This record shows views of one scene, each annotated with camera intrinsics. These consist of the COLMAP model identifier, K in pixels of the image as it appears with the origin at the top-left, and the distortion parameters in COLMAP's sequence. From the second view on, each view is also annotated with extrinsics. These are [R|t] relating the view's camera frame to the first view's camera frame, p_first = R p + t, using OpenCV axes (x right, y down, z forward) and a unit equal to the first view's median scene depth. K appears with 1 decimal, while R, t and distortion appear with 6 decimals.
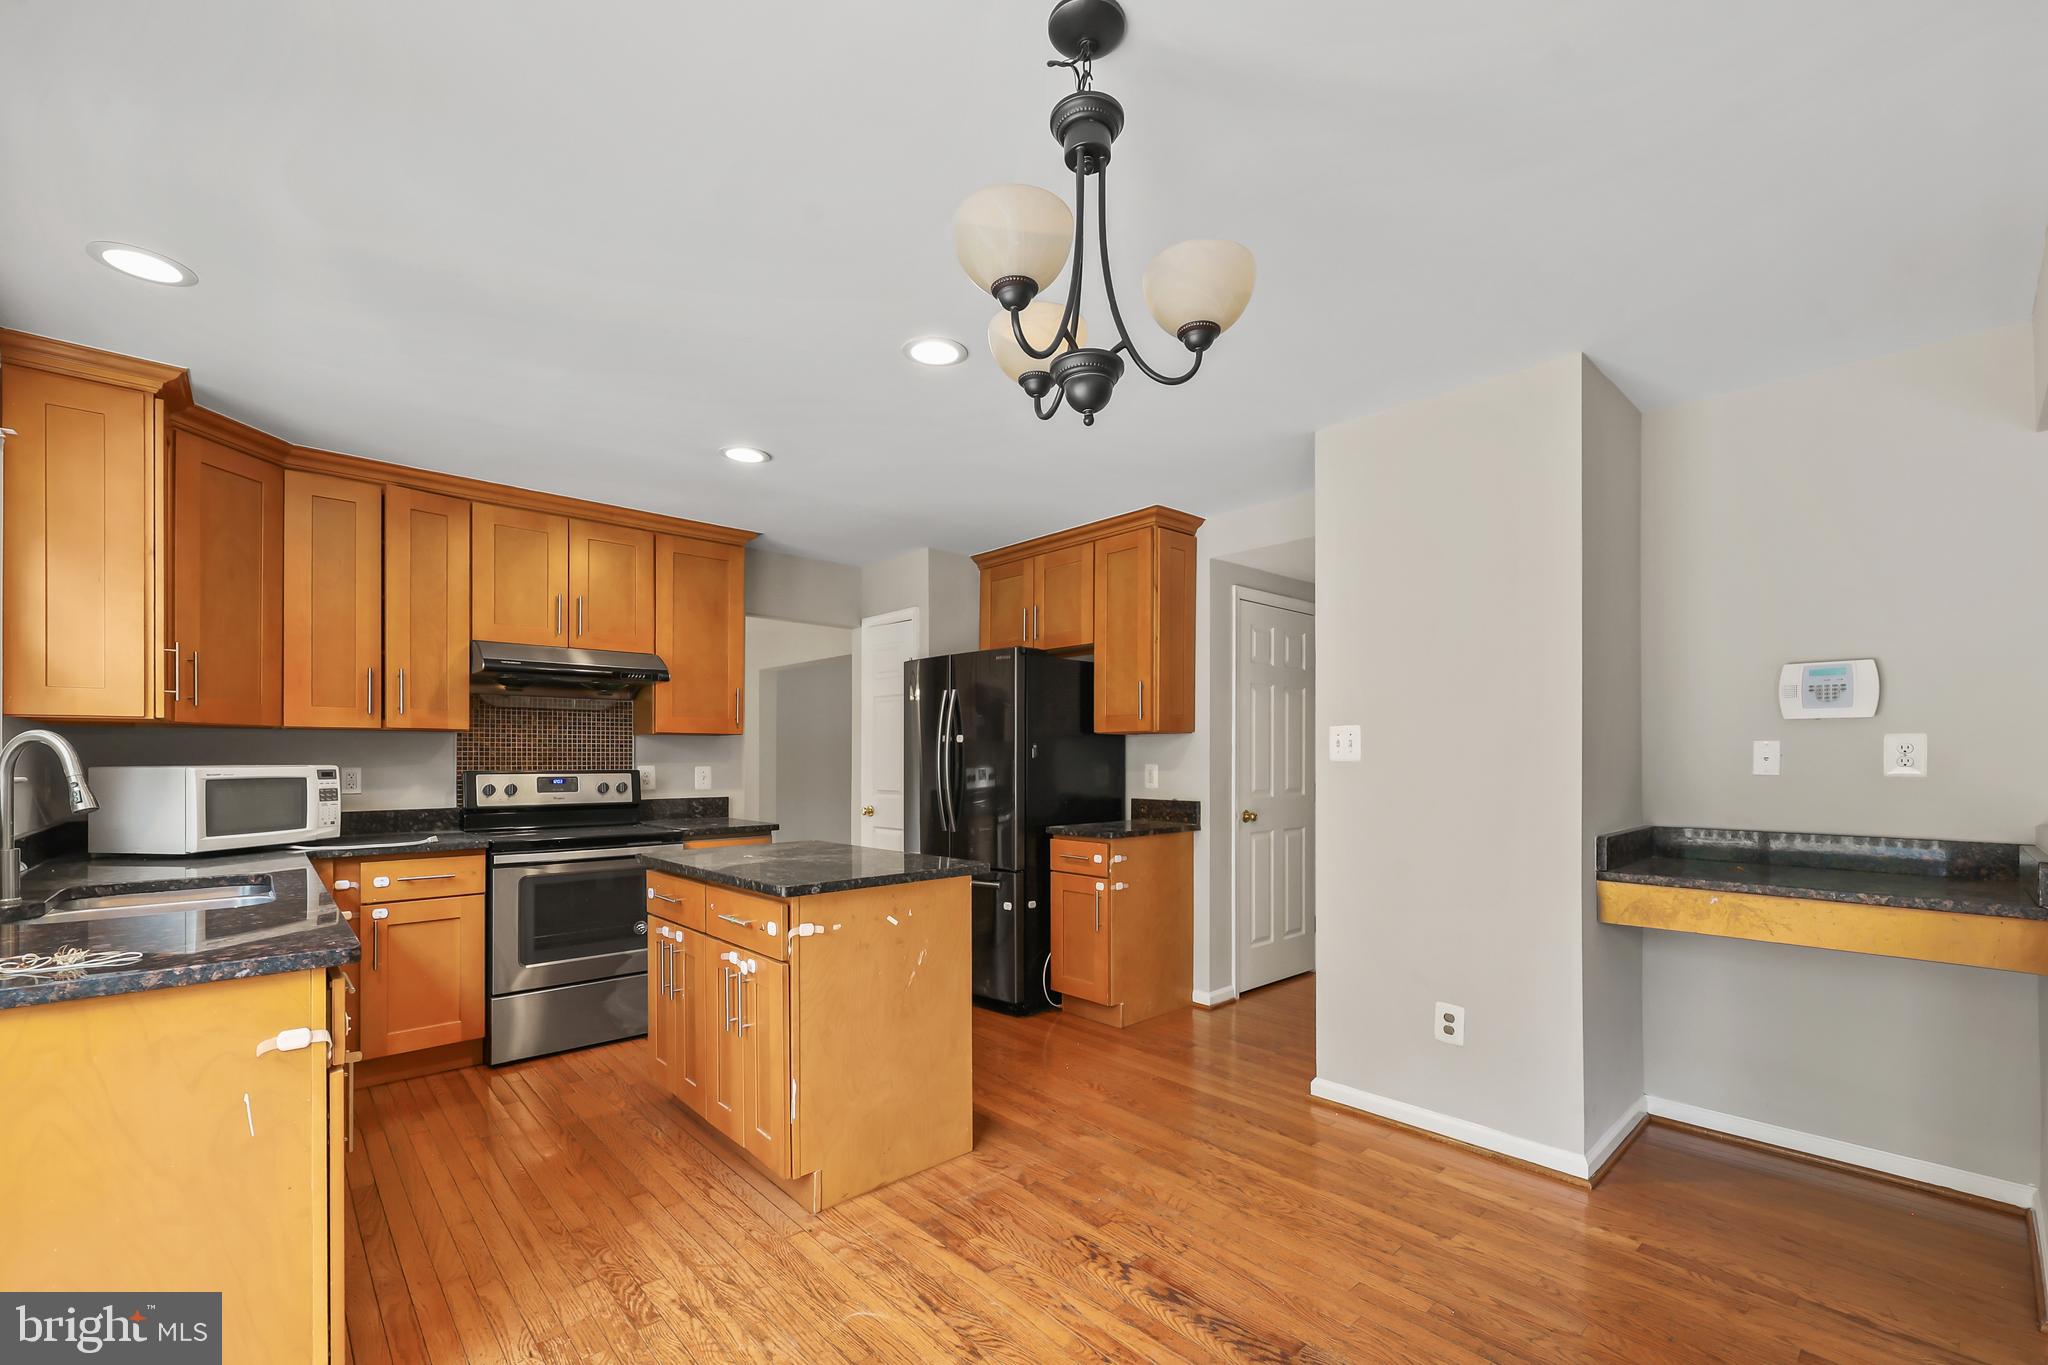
lens RADIAL K [[858.1, 0, 995.0], [0, 858.1, 762.2], [0, 0, 1]] dist [0.012054, -0.000132]
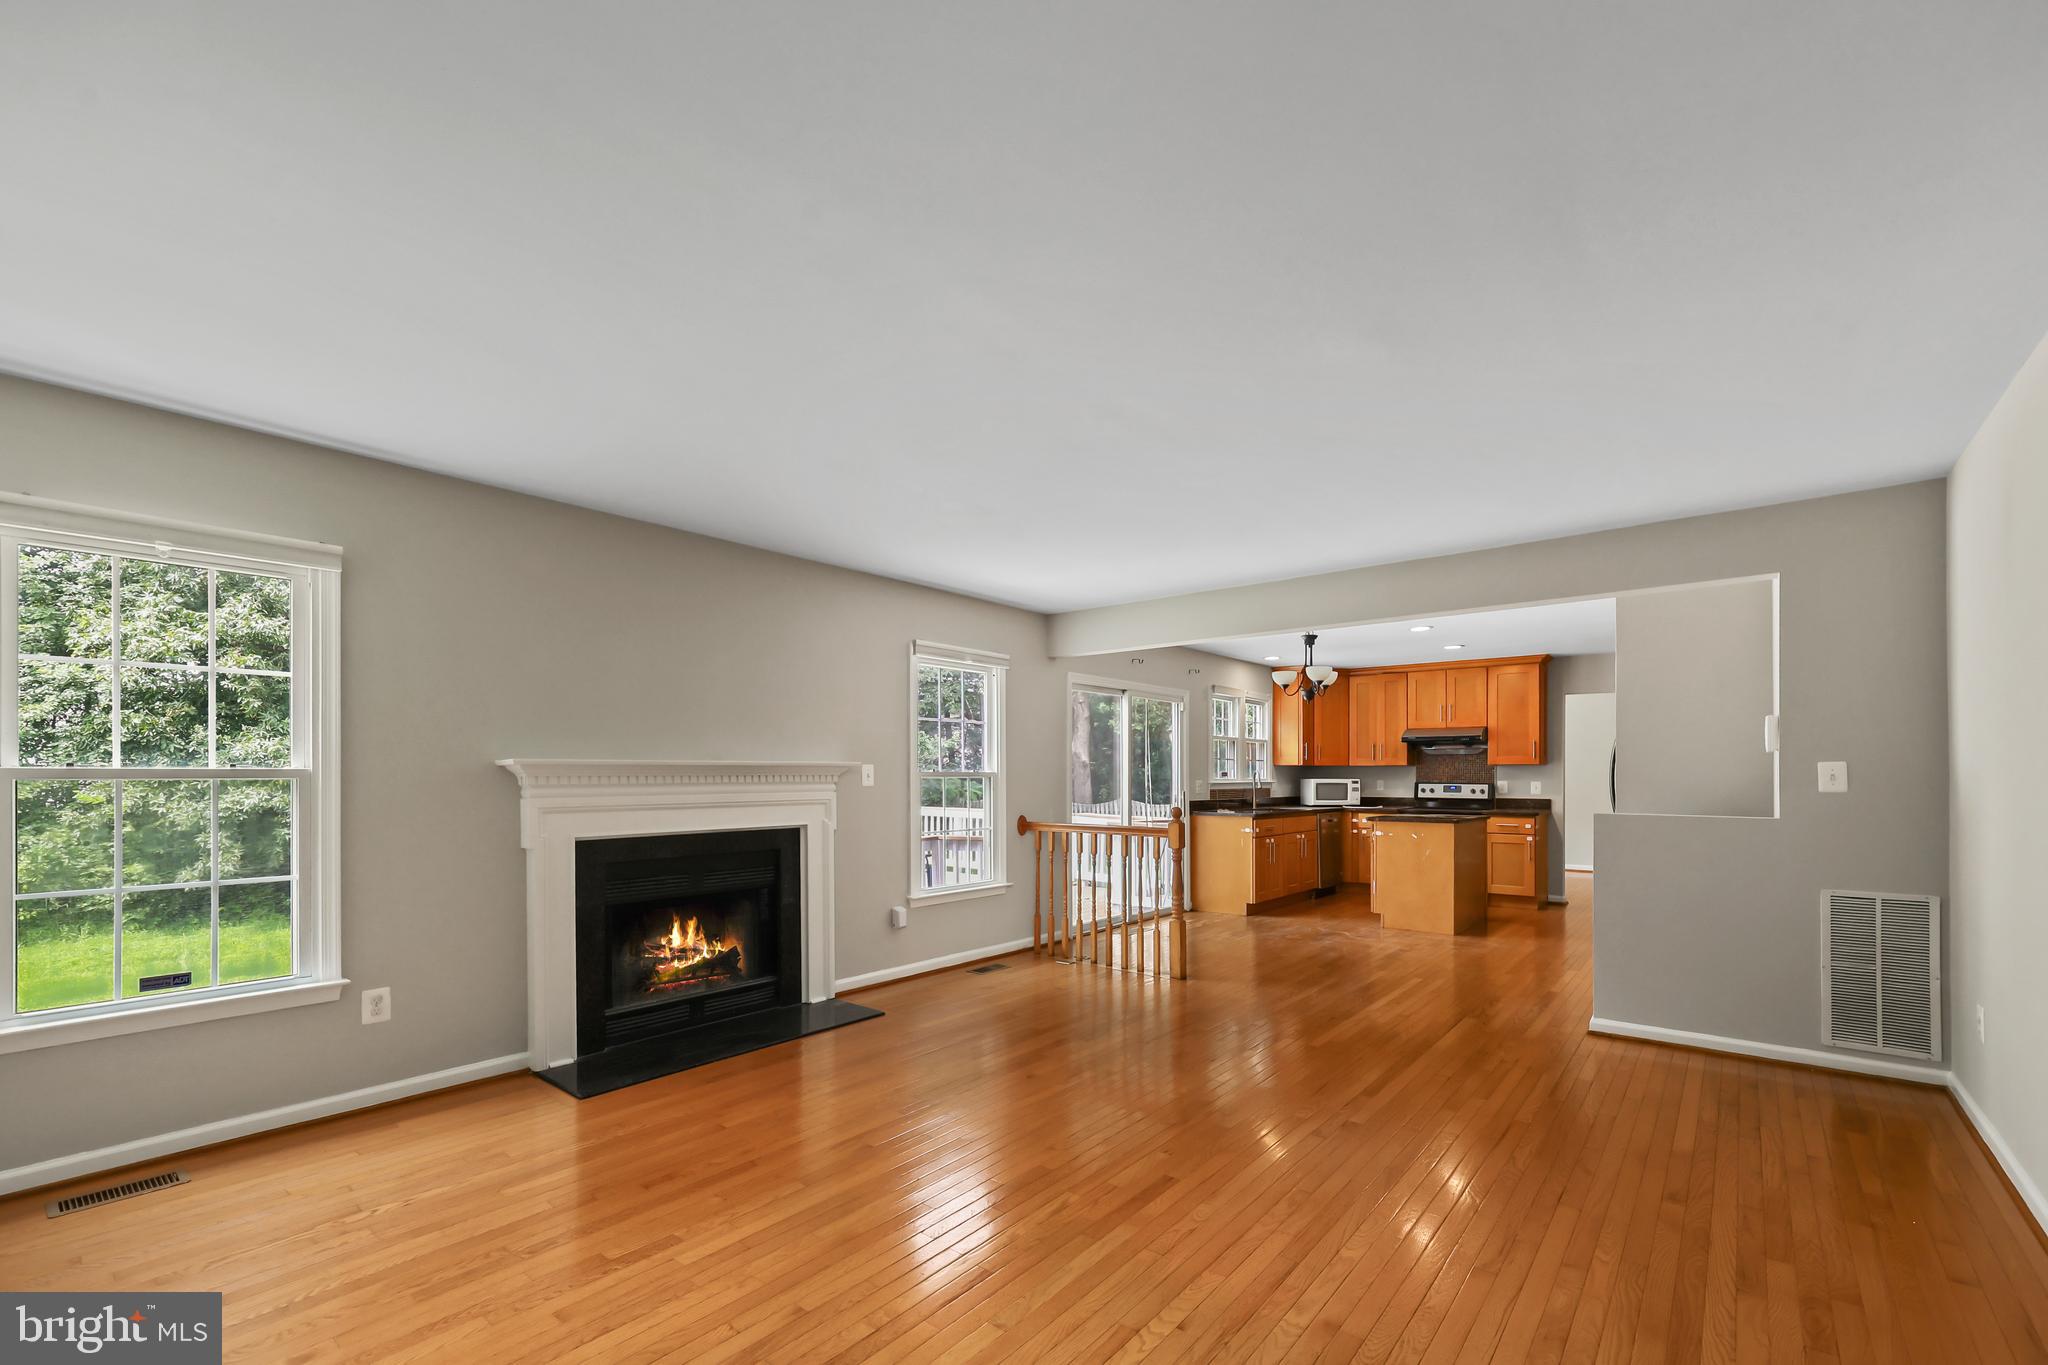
lens RADIAL K [[858.1, 0, 1022.9], [0, 858.1, 779.4], [0, 0, 1]] dist [0.012054, -0.000132]
pose [[0.150887, 0.007366, -0.988524, 1.558332], [-0.007614, 0.999951, 0.006289, -0.004311], [0.988522, 0.006577, 0.150935, -0.426541]]
